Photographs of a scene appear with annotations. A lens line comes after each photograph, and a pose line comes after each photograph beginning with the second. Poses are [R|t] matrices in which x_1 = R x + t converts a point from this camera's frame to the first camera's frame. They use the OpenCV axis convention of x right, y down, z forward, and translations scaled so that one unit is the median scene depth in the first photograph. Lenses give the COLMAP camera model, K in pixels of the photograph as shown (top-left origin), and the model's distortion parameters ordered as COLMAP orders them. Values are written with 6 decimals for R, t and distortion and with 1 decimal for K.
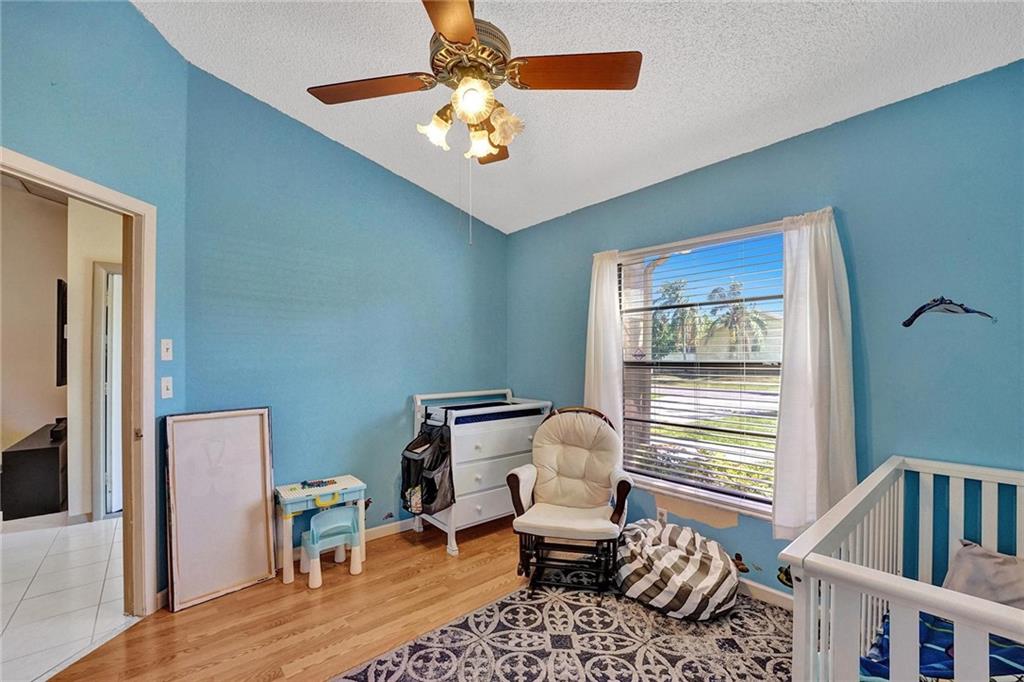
lens RADIAL K [[430.0, 0, 514.9], [0, 430.0, 350.2], [0, 0, 1]] dist [-0.012116, 0.000901]
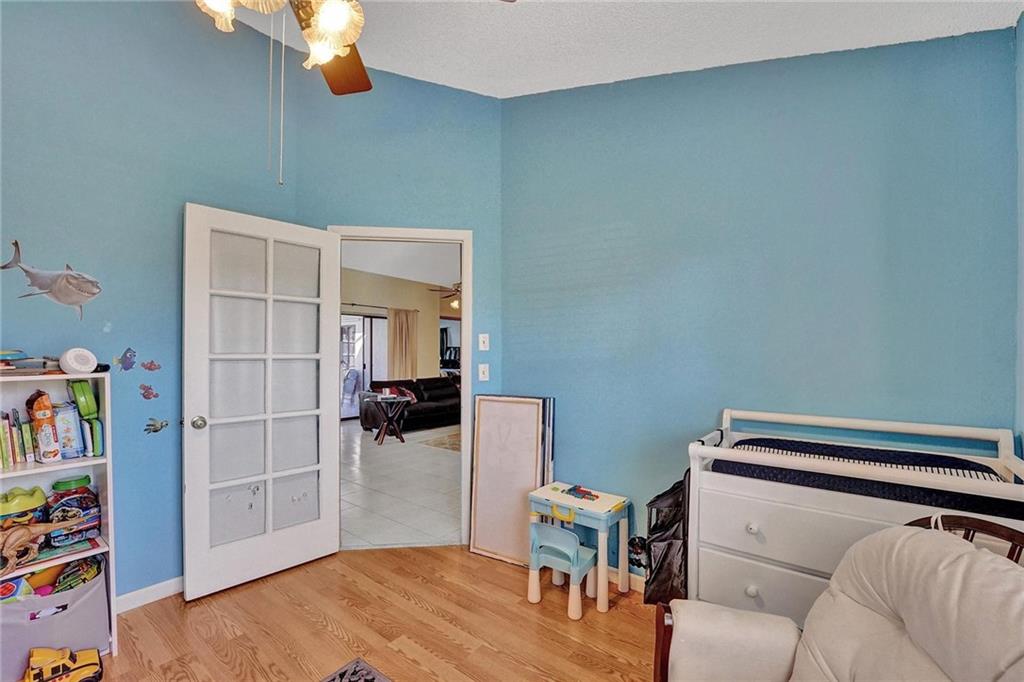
lens RADIAL K [[430.0, 0, 519.4], [0, 430.0, 352.9], [0, 0, 1]] dist [-0.012116, 0.000901]
pose [[0.191355, 0.001353, -0.981520, 0.393365], [0.014385, 0.999888, 0.004182, 0.023945], [0.981415, -0.014920, 0.191314, 0.765399]]
